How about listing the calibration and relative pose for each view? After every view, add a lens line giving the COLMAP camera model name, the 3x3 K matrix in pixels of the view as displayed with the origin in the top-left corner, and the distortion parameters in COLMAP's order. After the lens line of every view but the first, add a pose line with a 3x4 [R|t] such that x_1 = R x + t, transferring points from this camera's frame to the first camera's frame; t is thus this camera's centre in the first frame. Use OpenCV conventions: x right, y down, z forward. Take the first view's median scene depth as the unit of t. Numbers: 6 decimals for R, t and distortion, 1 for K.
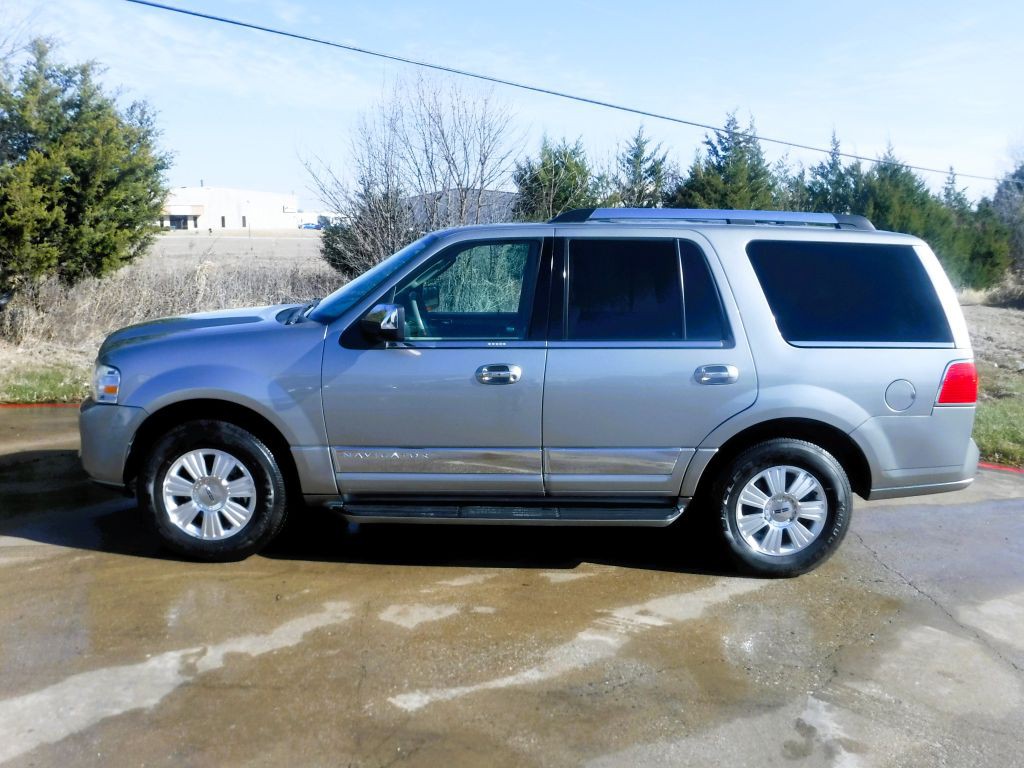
lens RADIAL K [[854.5, 0, 530.6], [0, 854.5, 383.6], [0, 0, 1]] dist [-0.077062, 0.019621]
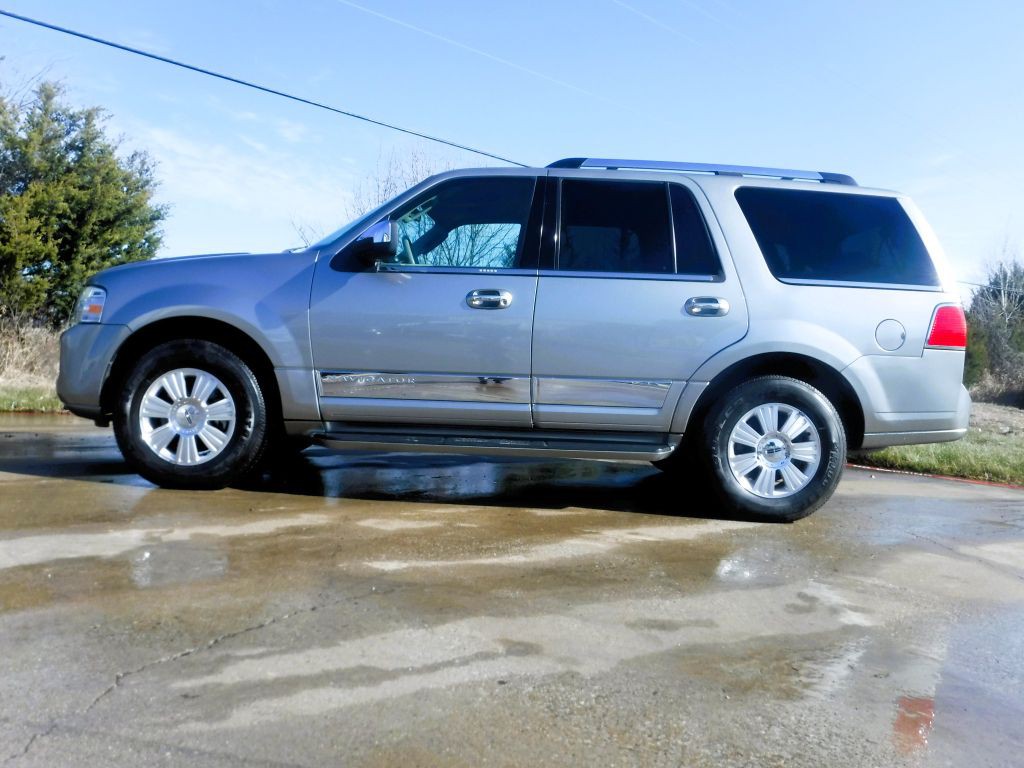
lens RADIAL K [[854.5, 0, 530.6], [0, 854.5, 383.6], [0, 0, 1]] dist [-0.077062, 0.019621]
pose [[0.999551, 0.024559, 0.017162, -0.003623], [-0.022234, 0.991965, -0.124547, 0.204536], [-0.020083, 0.124109, 0.992065, 0.024620]]
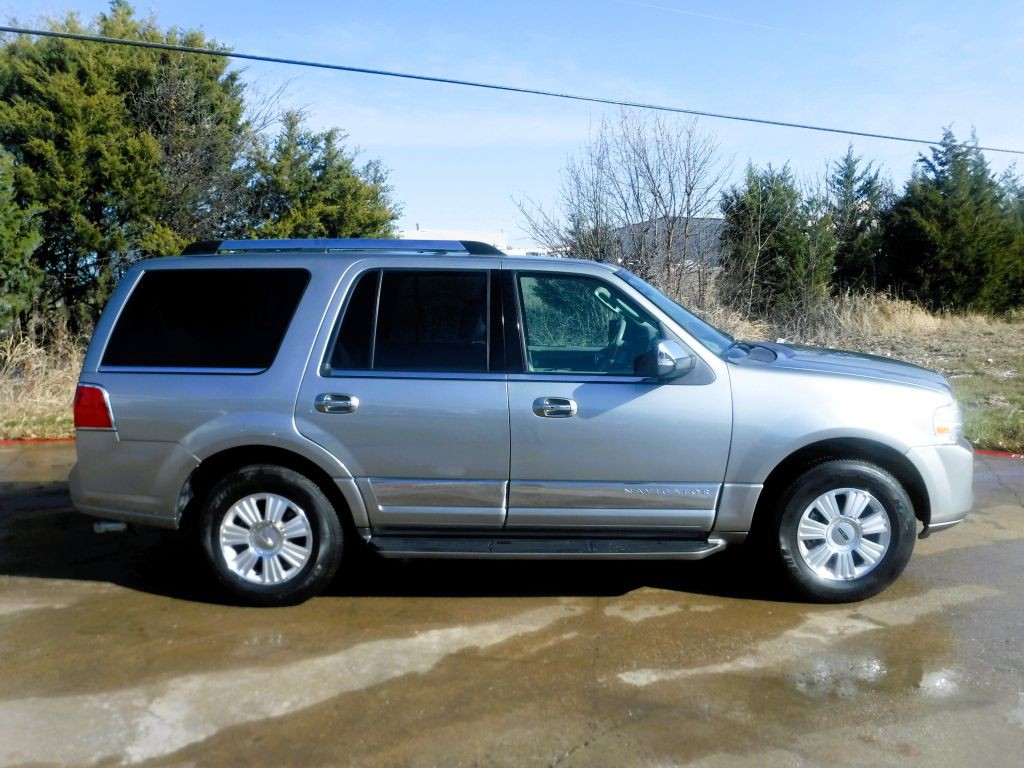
lens RADIAL K [[854.5, 0, 530.6], [0, 854.5, 383.6], [0, 0, 1]] dist [-0.077062, 0.019621]
pose [[0.970531, -0.019250, -0.240206, -0.001691], [0.010553, 0.999243, -0.037441, 0.014007], [0.240745, 0.033803, 0.970000, -0.111174]]
